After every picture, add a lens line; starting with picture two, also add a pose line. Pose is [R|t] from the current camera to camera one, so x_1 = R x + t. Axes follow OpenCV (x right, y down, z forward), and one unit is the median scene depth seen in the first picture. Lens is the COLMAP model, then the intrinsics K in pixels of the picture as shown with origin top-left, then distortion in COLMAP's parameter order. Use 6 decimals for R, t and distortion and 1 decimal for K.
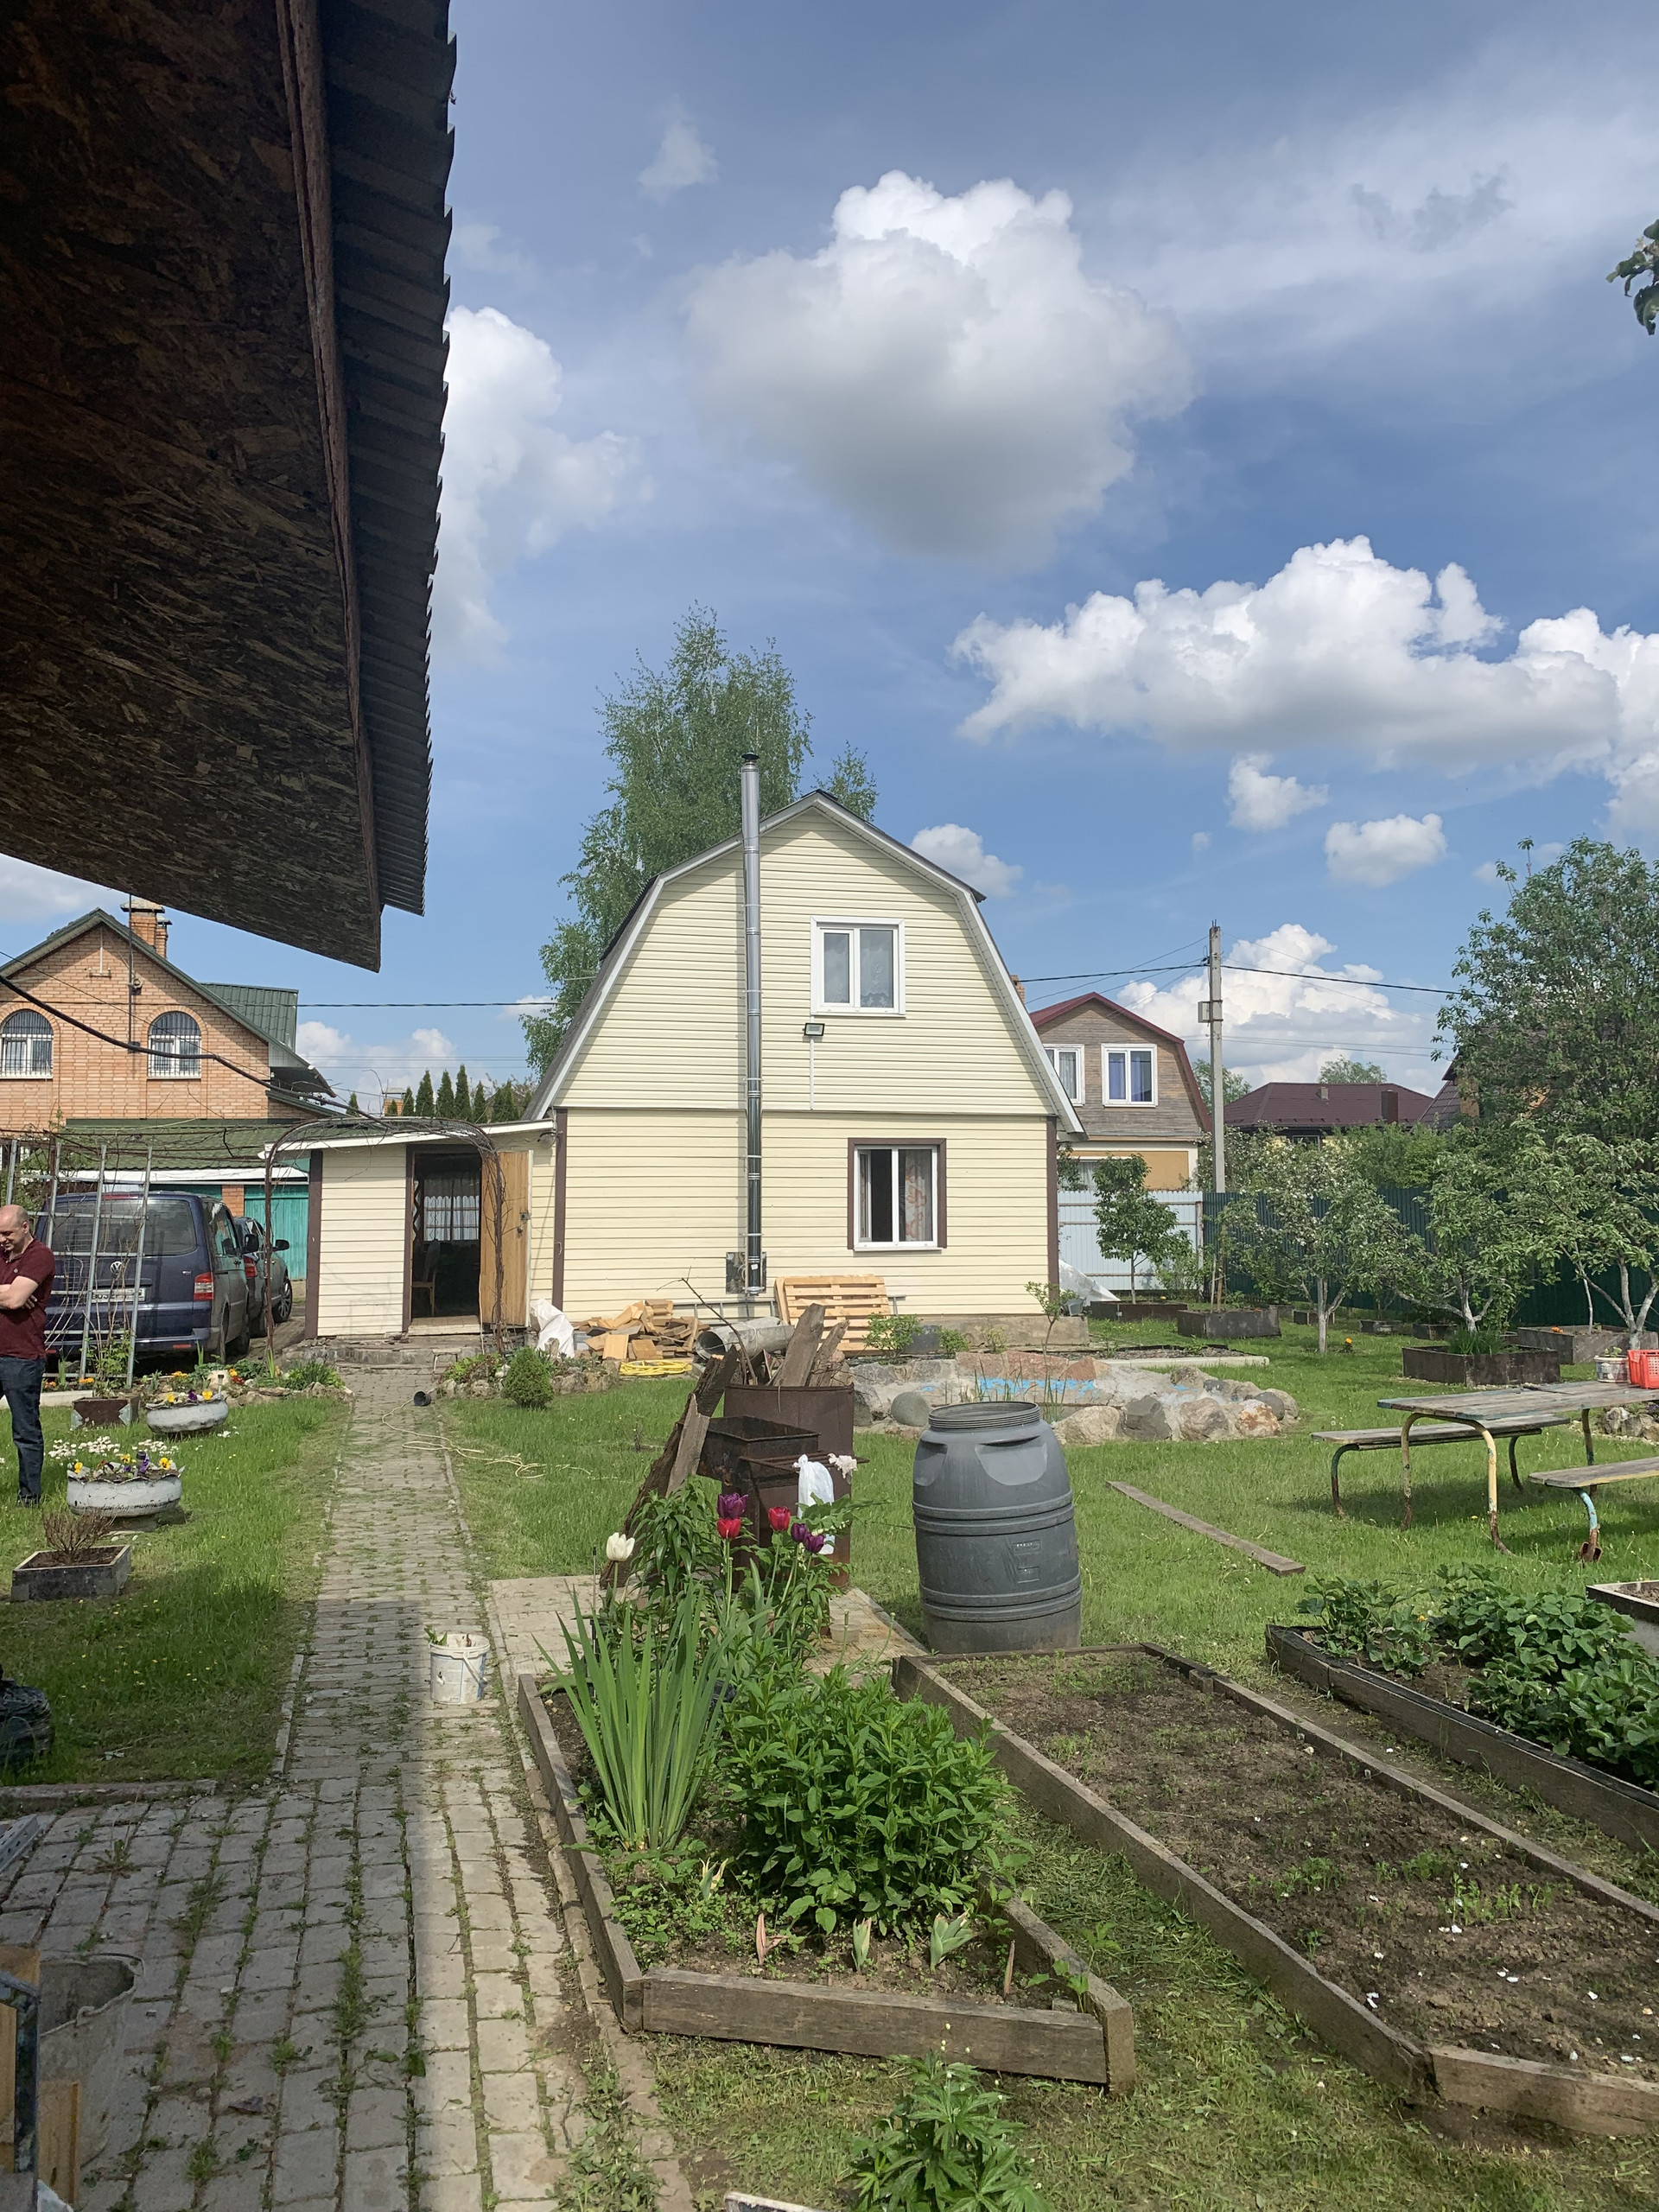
lens RADIAL K [[1659.9, 0, 829.5], [0, 1659.9, 1106.0], [0, 0, 1]] dist [0.091895, -0.226794]
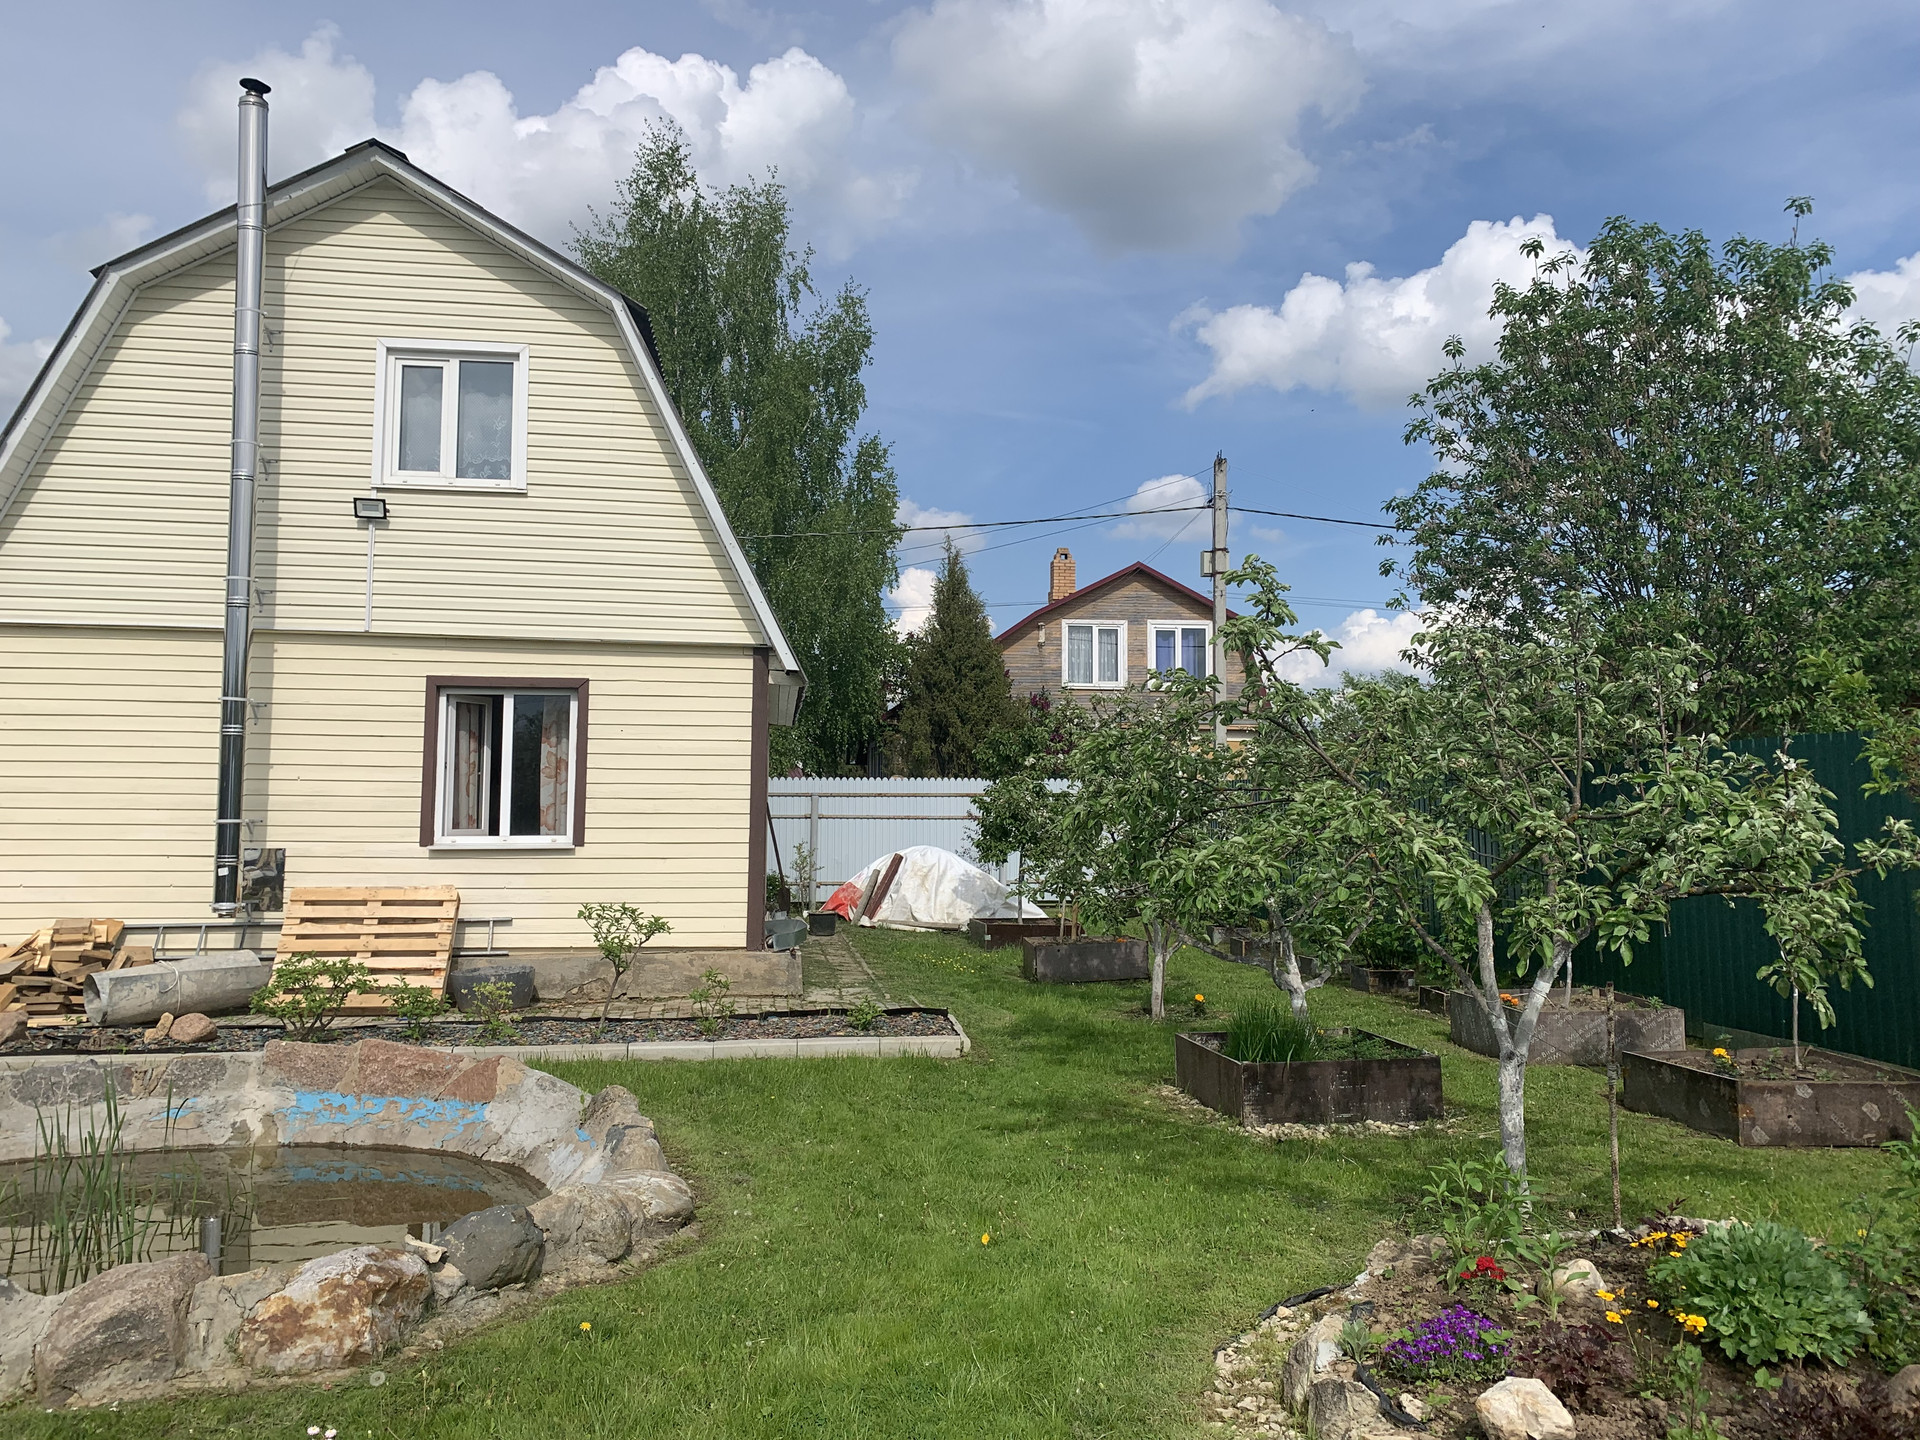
lens RADIAL K [[1440.8, 0, 960.0], [0, 1440.8, 720.0], [0, 0, 1]] dist [0.091895, -0.226794]
pose [[0.995628, 0.004642, -0.093295, 0.270402], [-0.004855, 0.999986, -0.002053, 0.036348], [0.093284, 0.002497, 0.995636, 0.445776]]
